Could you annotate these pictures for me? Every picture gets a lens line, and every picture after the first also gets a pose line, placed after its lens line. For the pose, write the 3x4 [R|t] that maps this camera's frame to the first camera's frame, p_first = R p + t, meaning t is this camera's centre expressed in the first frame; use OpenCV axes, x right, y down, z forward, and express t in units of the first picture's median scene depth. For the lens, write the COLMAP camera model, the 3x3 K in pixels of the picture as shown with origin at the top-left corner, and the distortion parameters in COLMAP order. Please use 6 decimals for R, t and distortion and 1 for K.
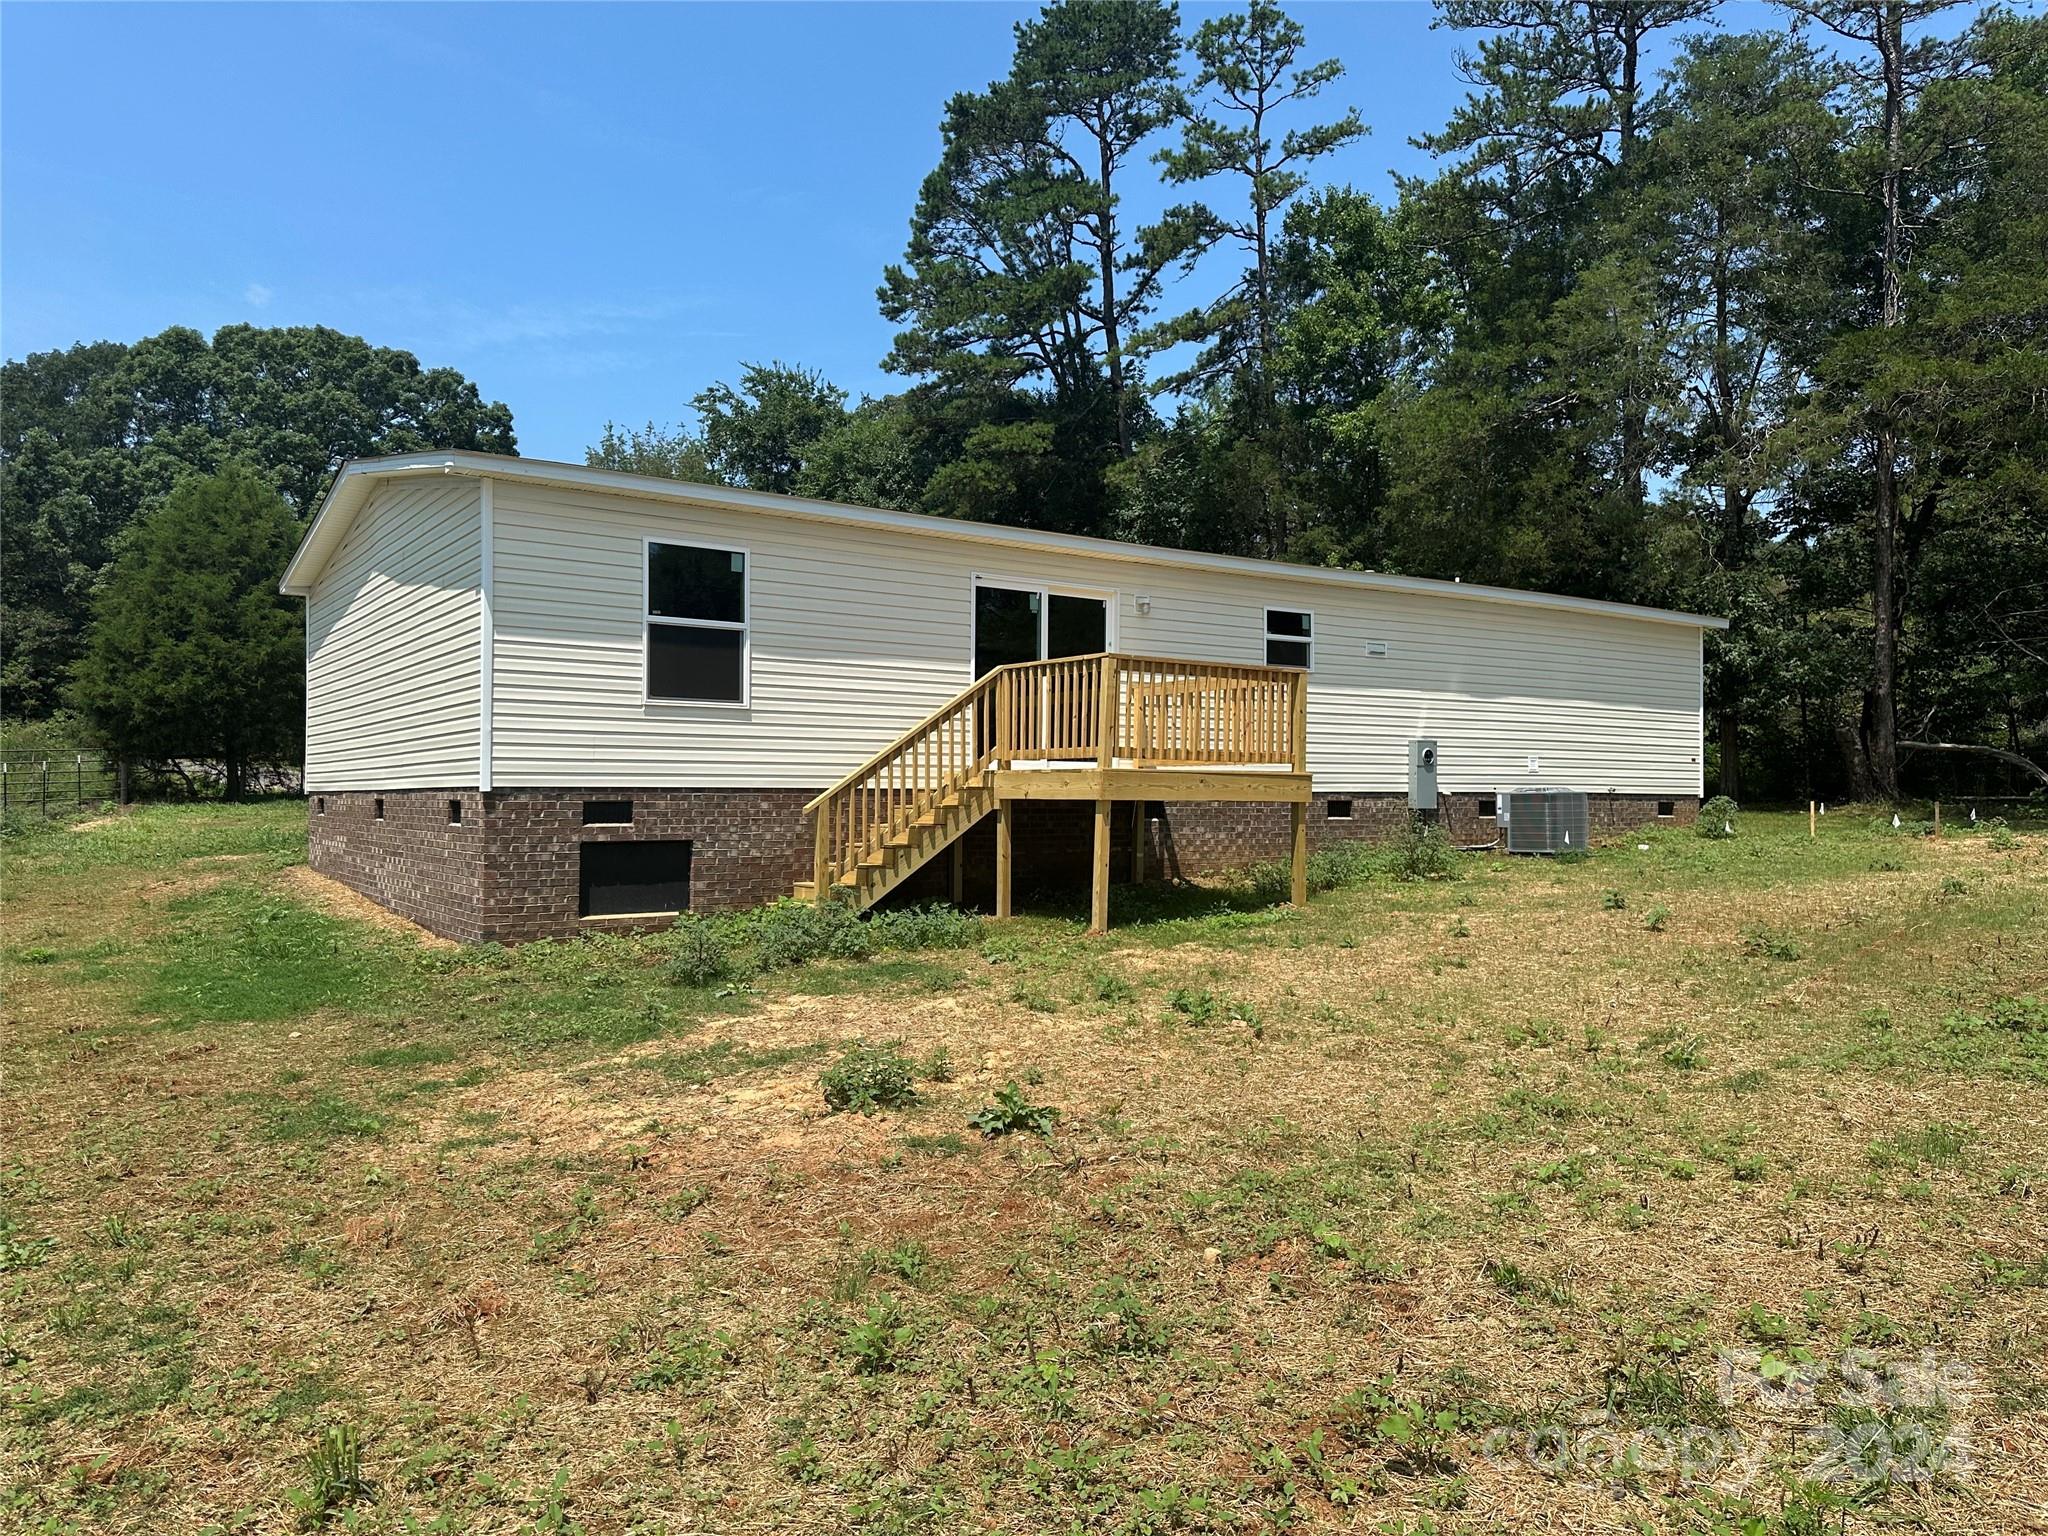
lens RADIAL K [[1394.7, 0, 1024.0], [0, 1394.7, 768.0], [0, 0, 1]] dist [0.015481, -0.001616]
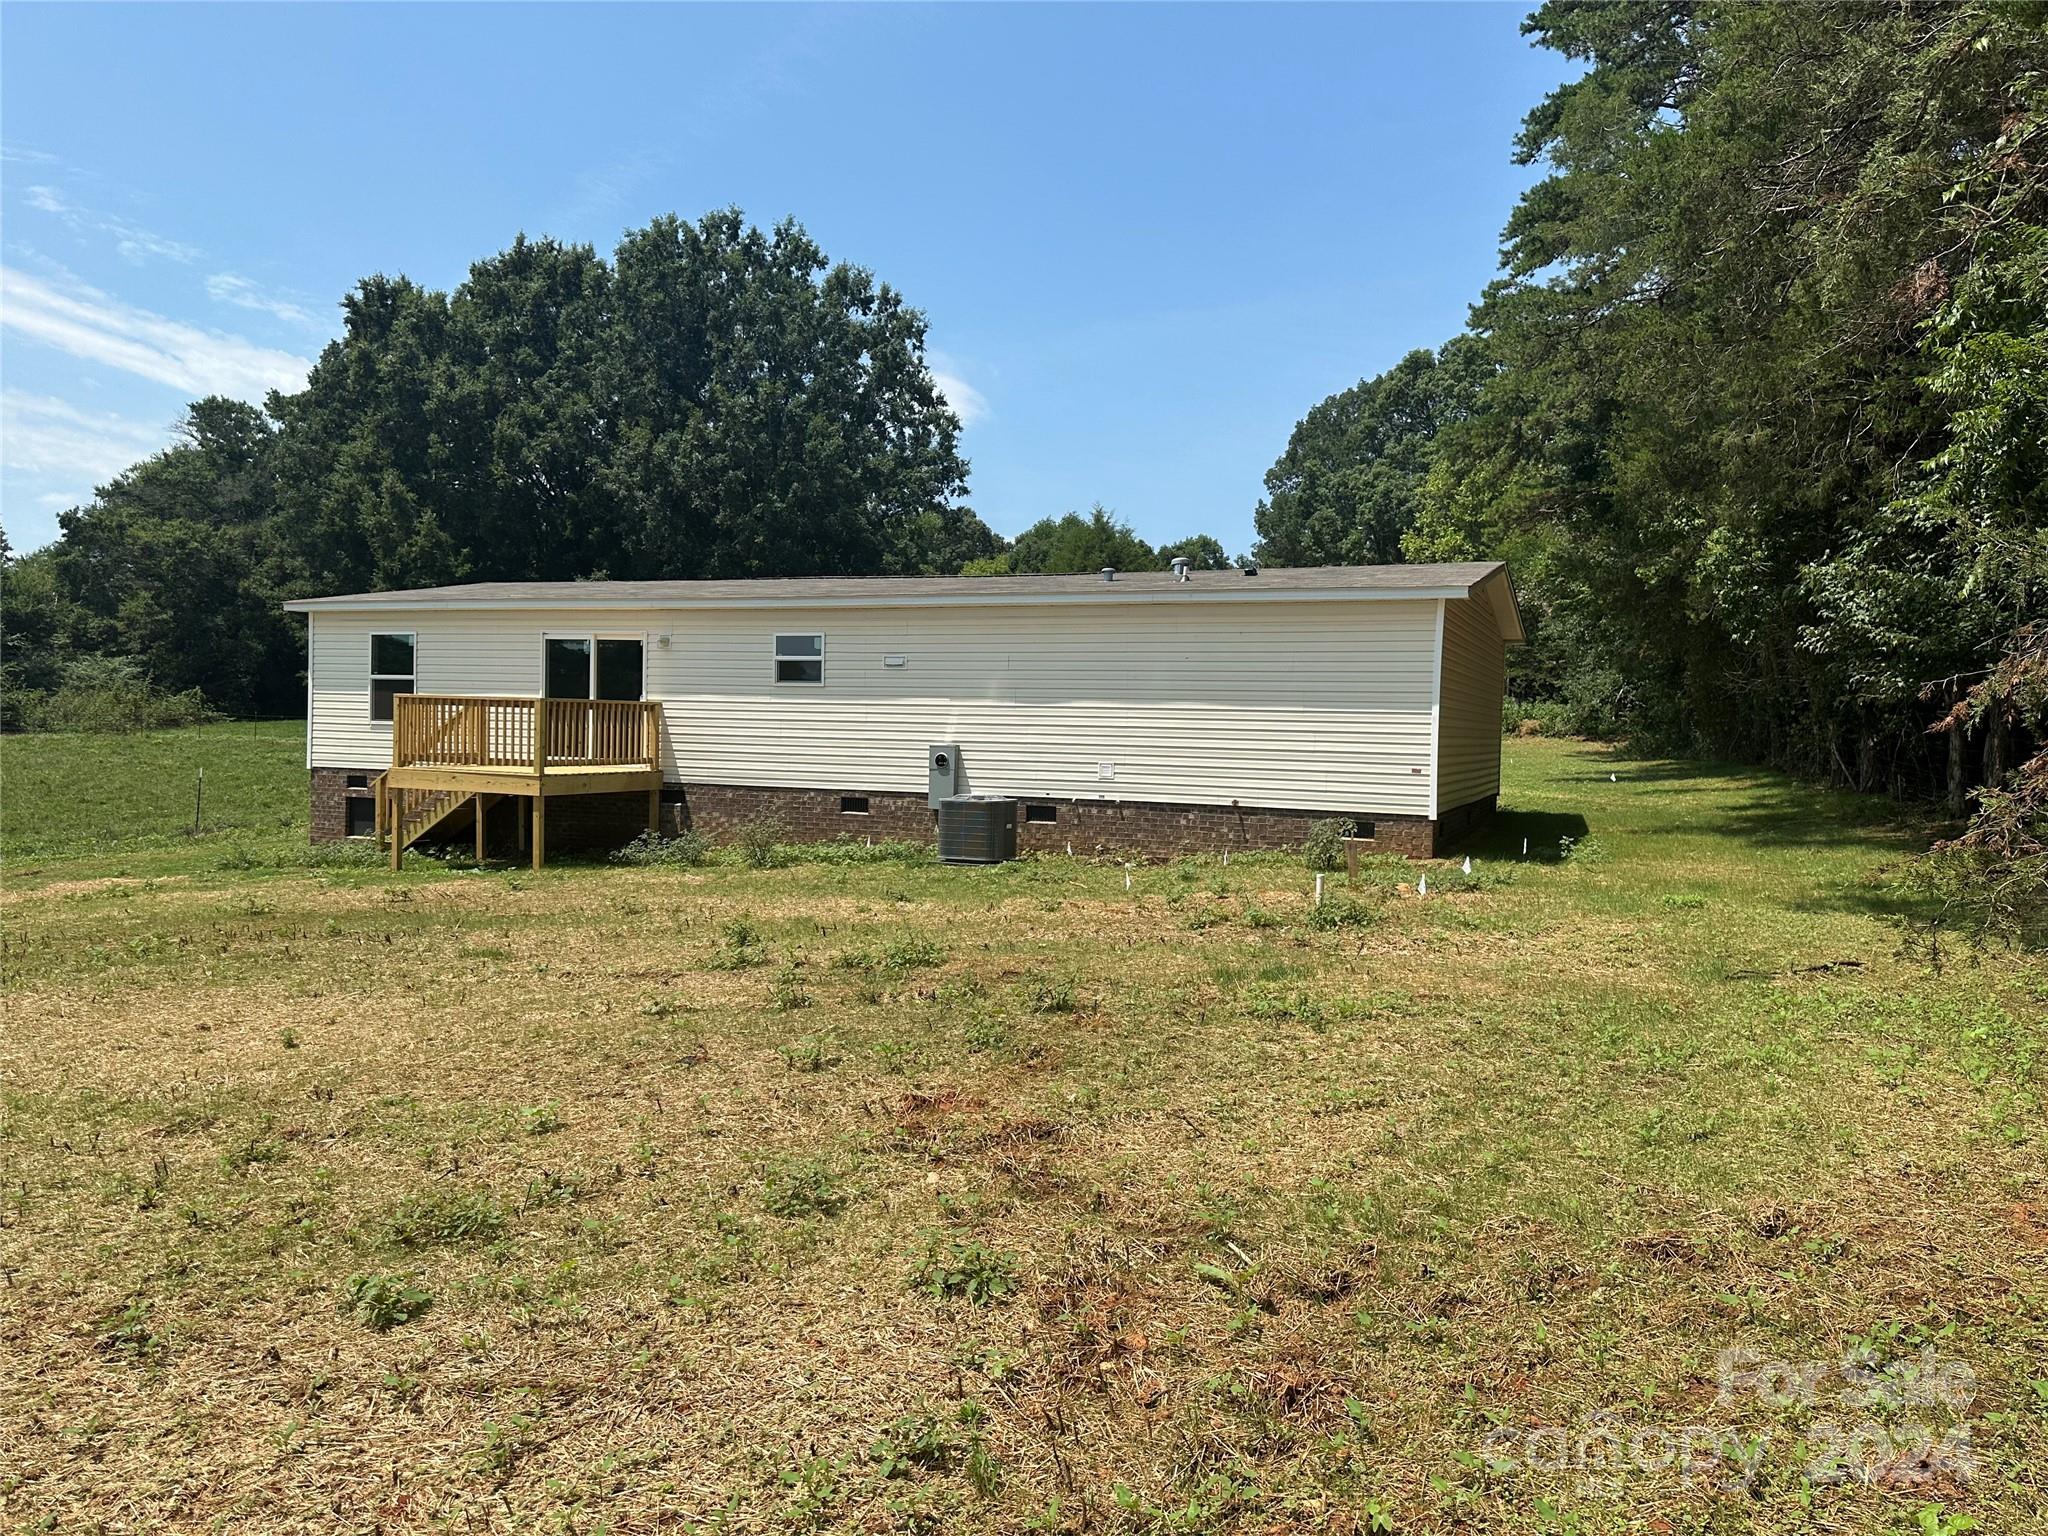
lens RADIAL K [[1394.7, 0, 1024.0], [0, 1394.7, 768.0], [0, 0, 1]] dist [0.015481, -0.001616]
pose [[0.578889, 0.032043, -0.814777, 1.276123], [-0.007623, 0.999397, 0.033888, -0.041703], [0.815371, -0.013406, 0.578784, 0.475007]]
